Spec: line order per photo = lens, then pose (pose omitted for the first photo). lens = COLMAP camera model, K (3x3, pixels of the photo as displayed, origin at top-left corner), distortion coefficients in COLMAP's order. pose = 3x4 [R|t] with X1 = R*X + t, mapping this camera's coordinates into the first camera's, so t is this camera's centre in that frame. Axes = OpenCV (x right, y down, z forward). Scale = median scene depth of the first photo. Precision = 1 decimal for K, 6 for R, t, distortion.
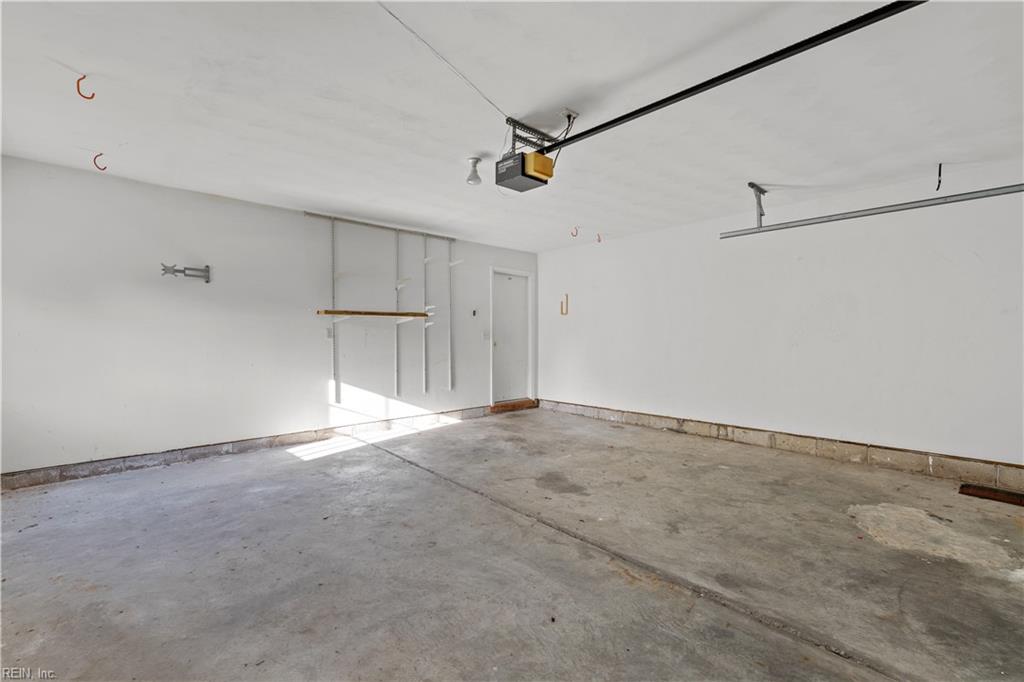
lens RADIAL K [[441.0, 0, 511.4], [0, 441.0, 338.7], [0, 0, 1]] dist [-0.002131, 0.000107]
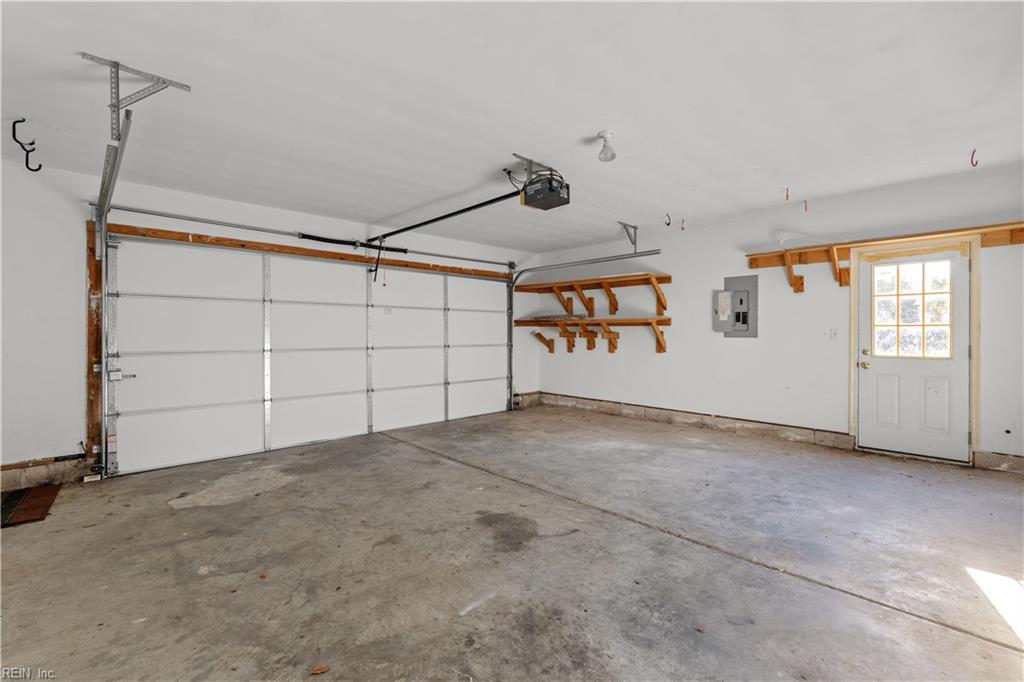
lens RADIAL K [[441.0, 0, 512.4], [0, 441.0, 337.8], [0, 0, 1]] dist [-0.002131, 0.000107]
pose [[-0.999786, 0.002386, -0.020542, 0.127490], [0.002072, 0.999881, 0.015303, -0.016299], [0.020576, 0.015257, -0.999672, 1.984999]]
